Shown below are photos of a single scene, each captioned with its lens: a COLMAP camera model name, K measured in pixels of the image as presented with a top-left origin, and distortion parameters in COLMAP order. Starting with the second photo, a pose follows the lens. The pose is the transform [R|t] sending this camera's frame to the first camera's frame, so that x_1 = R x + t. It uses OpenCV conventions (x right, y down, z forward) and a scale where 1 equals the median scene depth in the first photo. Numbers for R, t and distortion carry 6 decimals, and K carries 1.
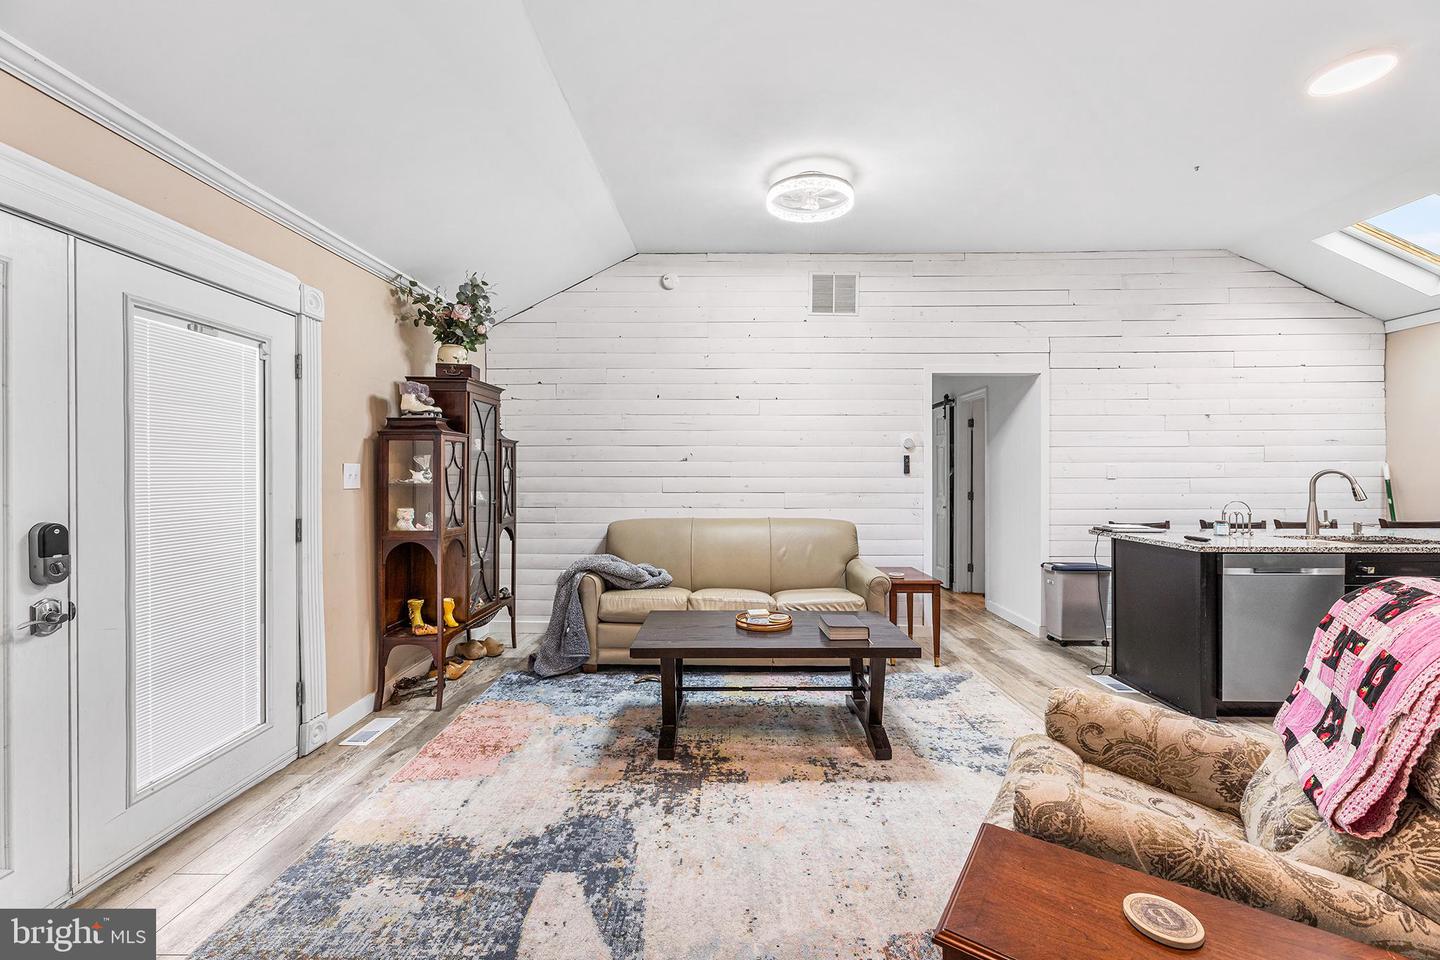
lens RADIAL K [[578.1, 0, 718.6], [0, 578.1, 472.0], [0, 0, 1]] dist [0.001101, 0.000251]
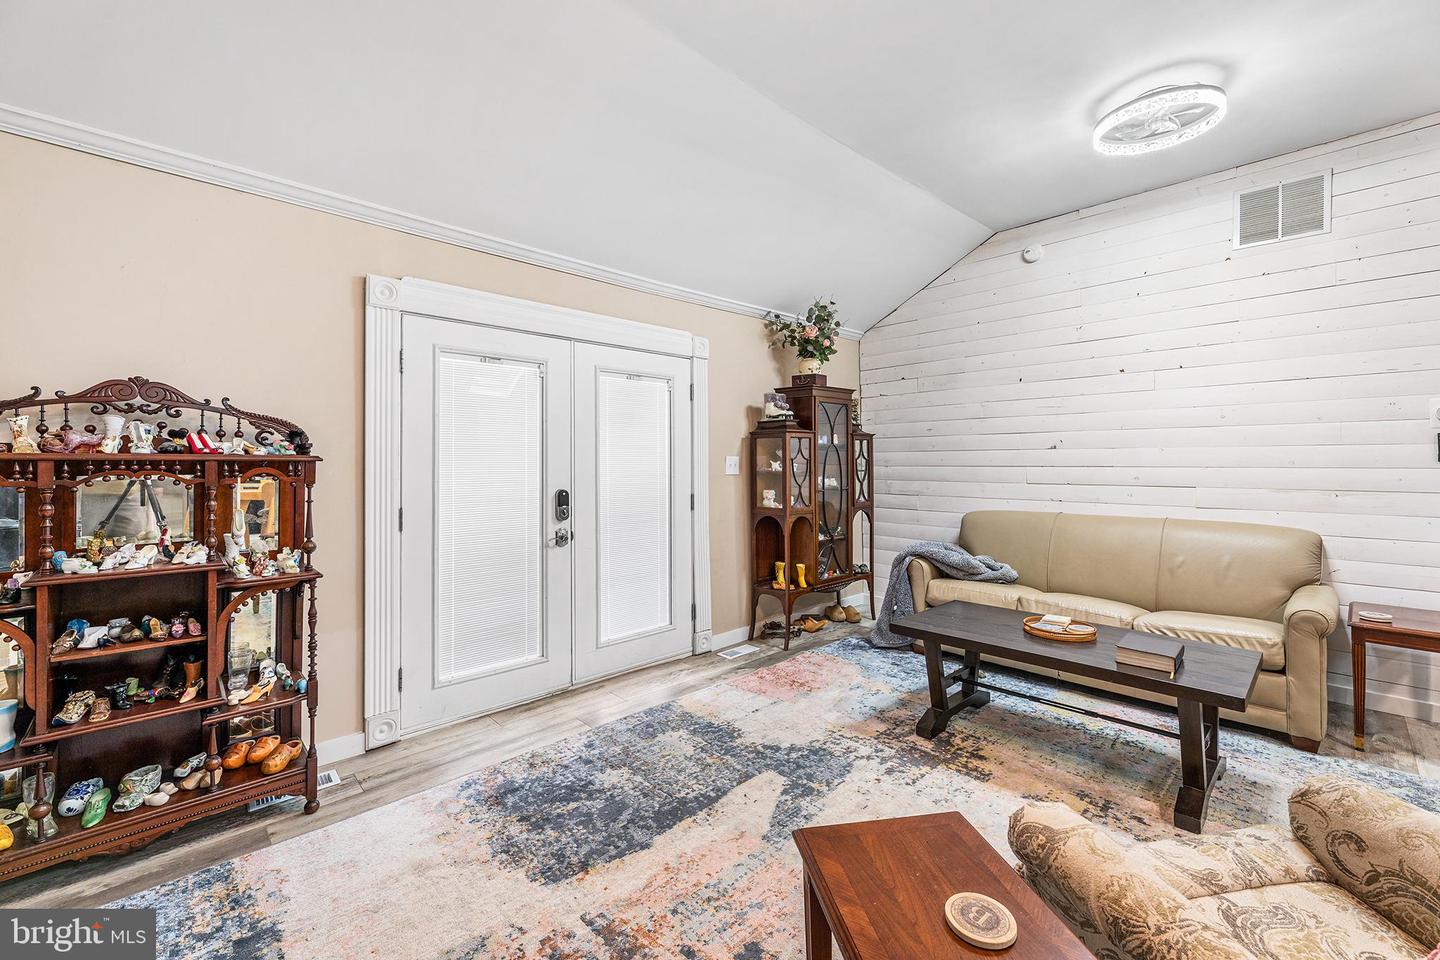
lens RADIAL K [[585.7, 0, 718.9], [0, 585.7, 455.1], [0, 0, 1]] dist [0.000244, -0.000666]
pose [[0.698078, -0.011985, -0.715922, 0.324311], [0.004871, 0.999916, -0.011989, -0.001313], [0.716006, 0.004882, 0.698078, -0.004295]]
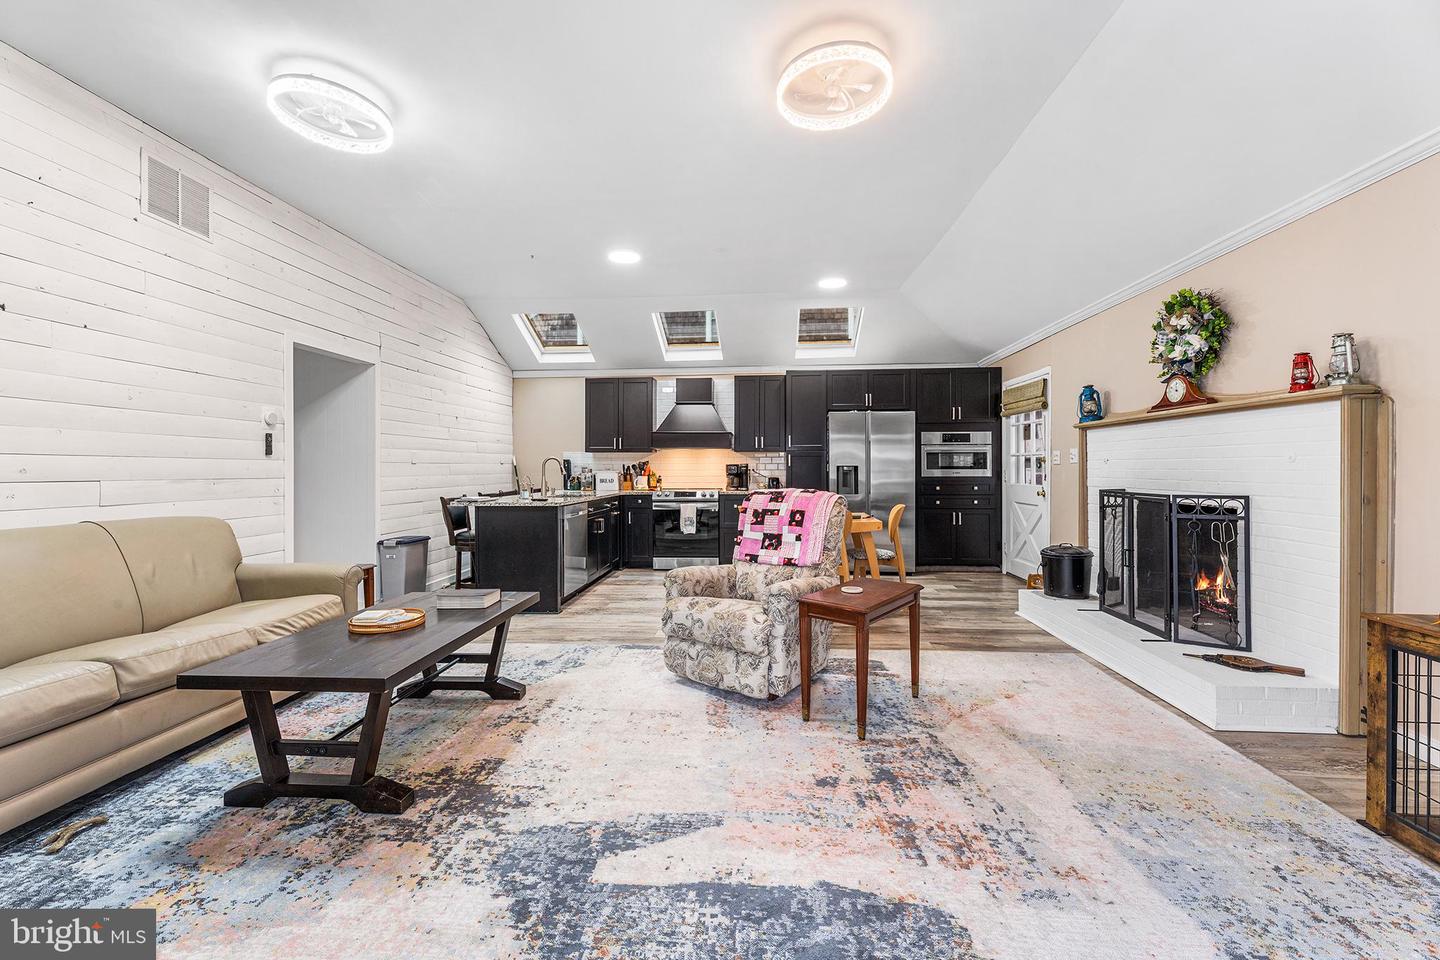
lens RADIAL K [[579.1, 0, 718.7], [0, 579.1, 467.3], [0, 0, 1]] dist [0.000586, 0.000136]
pose [[0.063729, 0.003015, 0.997963, -0.657083], [0.002161, 0.999993, -0.003159, 0.034188], [-0.997965, 0.002357, 0.063722, 0.417326]]
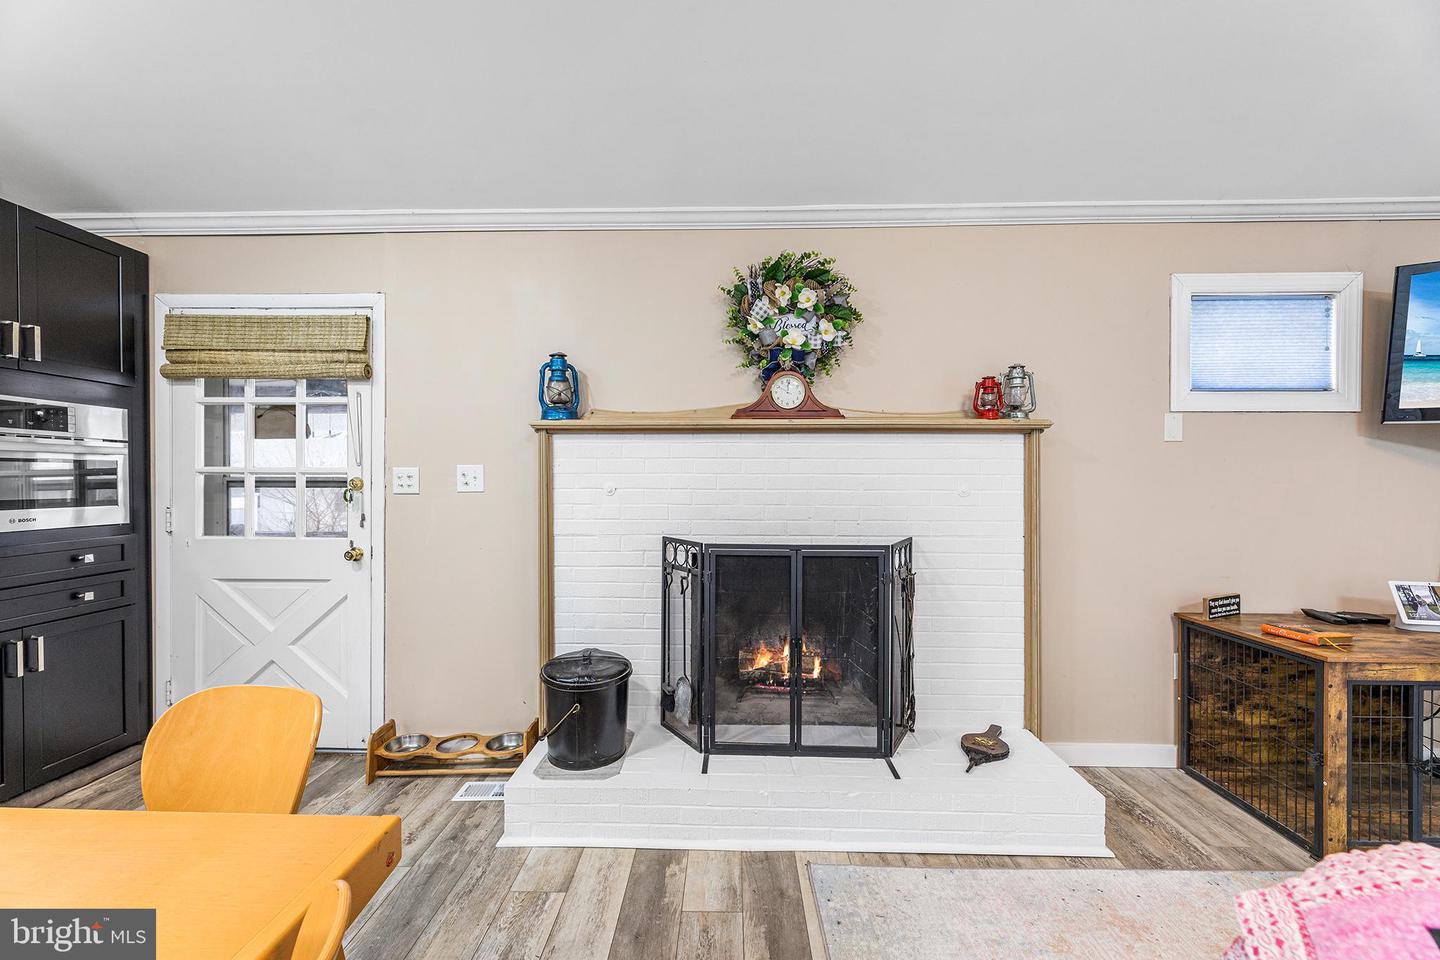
lens RADIAL K [[570.1, 0, 717.5], [0, 570.1, 483.2], [0, 0, 1]] dist [0.001069, -0.000013]
pose [[-0.999983, 0.000704, 0.005807, 0.567829], [0.000747, 0.999973, 0.007360, 0.002354], [-0.005802, 0.007364, -0.999956, 0.379810]]
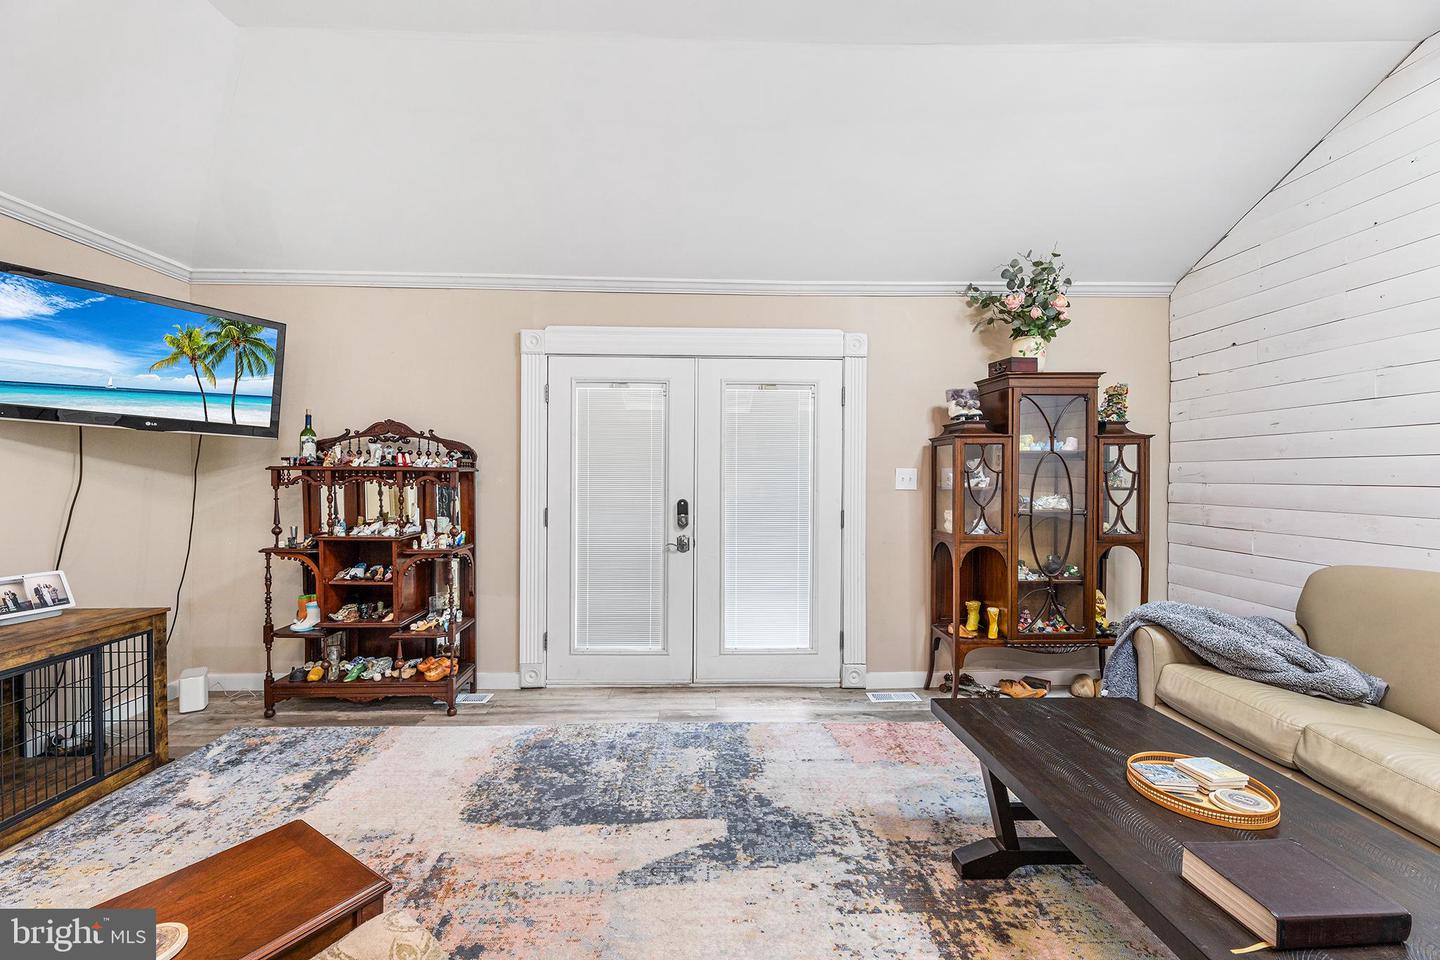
lens RADIAL K [[576.6, 0, 717.6], [0, 576.6, 481.5], [0, 0, 1]] dist [-0.000114, -0.000037]
pose [[0.048315, 0.012427, -0.998755, 0.478465], [-0.002502, 0.999921, 0.012321, -0.001226], [0.998829, 0.001903, 0.048342, 0.518890]]
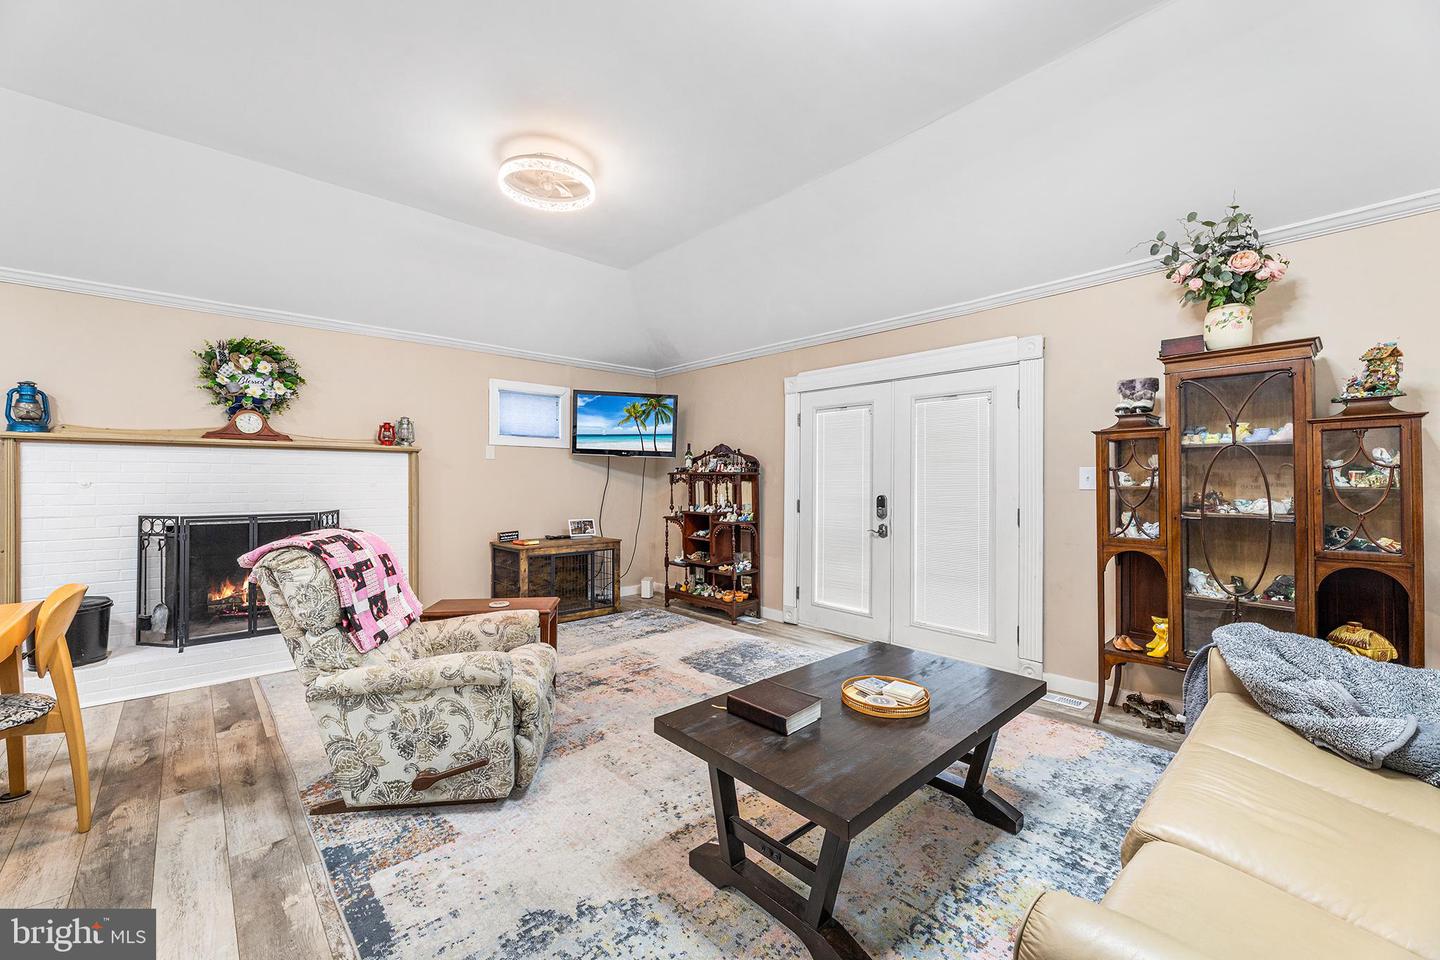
lens RADIAL K [[574.1, 0, 721.6], [0, 574.1, 478.6], [0, 0, 1]] dist [-0.001424, 0.000335]
pose [[-0.721140, -0.001142, -0.692789, 0.600279], [0.000001, 0.999999, -0.001649, 0.008455], [0.692790, -0.001190, -0.721139, 1.206365]]
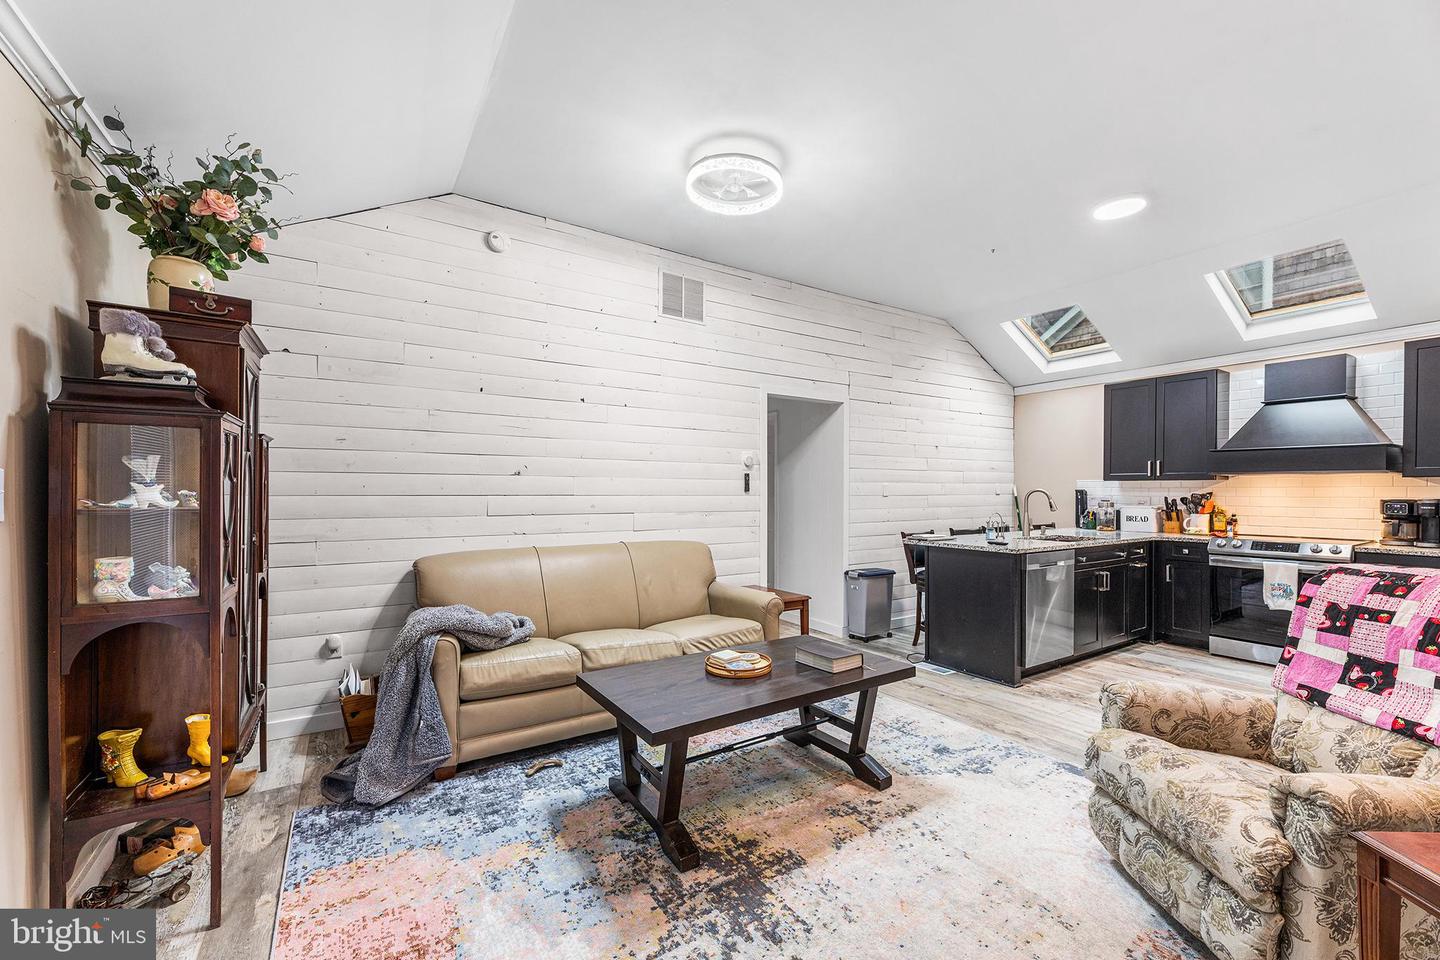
lens RADIAL K [[578.2, 0, 717.7], [0, 578.2, 491.3], [0, 0, 1]] dist [0.003065, -0.000063]
pose [[0.833767, 0.001868, 0.552113, -0.375324], [-0.003068, 0.999995, 0.001250, 0.001643], [-0.552108, -0.002736, 0.833768, 0.274488]]
